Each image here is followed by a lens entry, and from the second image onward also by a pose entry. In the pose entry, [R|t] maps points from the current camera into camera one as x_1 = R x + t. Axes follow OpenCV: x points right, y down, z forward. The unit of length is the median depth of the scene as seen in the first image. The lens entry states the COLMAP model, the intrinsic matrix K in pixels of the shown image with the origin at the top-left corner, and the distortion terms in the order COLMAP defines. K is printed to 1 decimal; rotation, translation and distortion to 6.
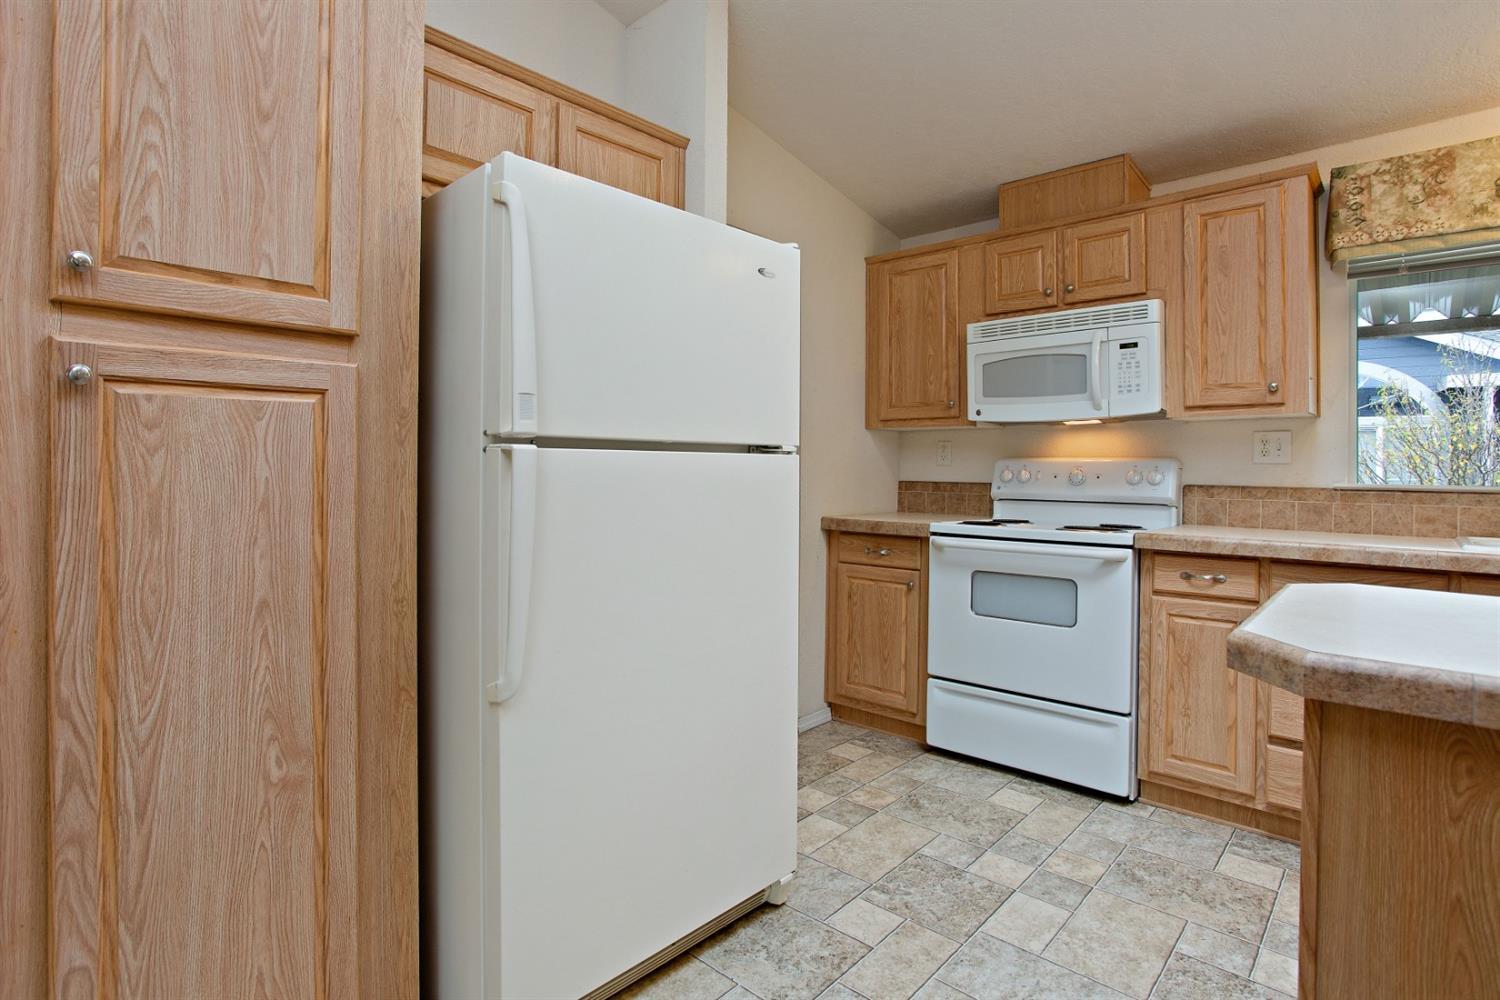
lens RADIAL K [[746.5, 0, 747.7], [0, 746.5, 475.0], [0, 0, 1]] dist [-0.051485, 0.020975]
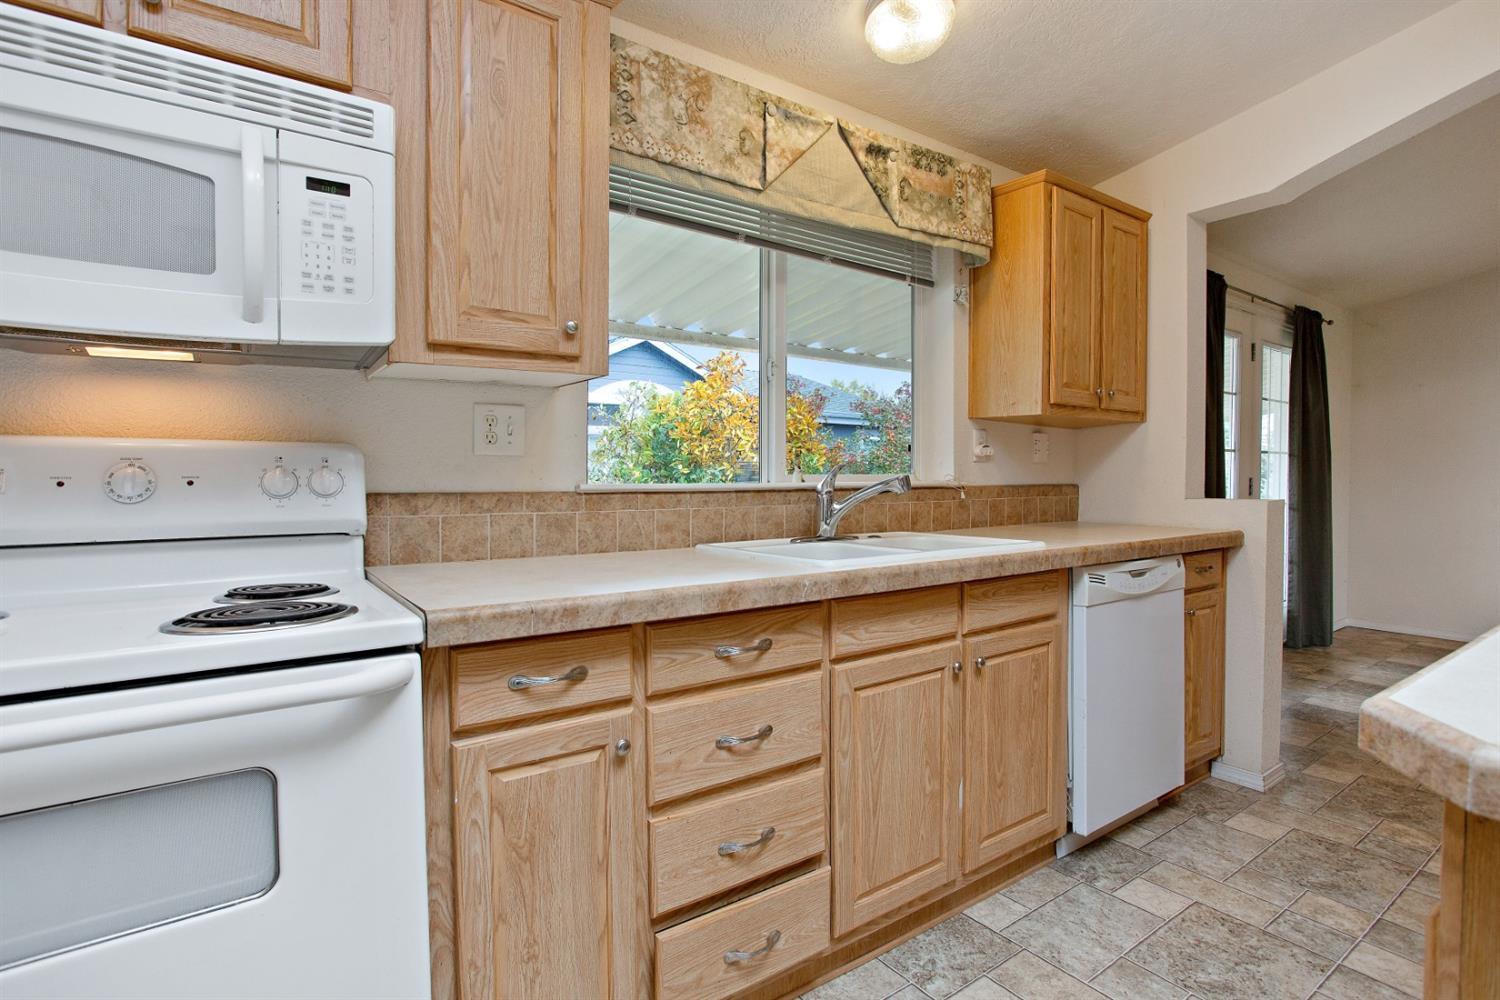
lens RADIAL K [[746.5, 0, 747.7], [0, 746.5, 475.0], [0, 0, 1]] dist [-0.051485, 0.020975]
pose [[0.223710, -0.013009, 0.974569, 0.163885], [0.001410, 0.999914, 0.013024, -0.007724], [-0.974655, -0.001540, 0.223710, 0.765649]]
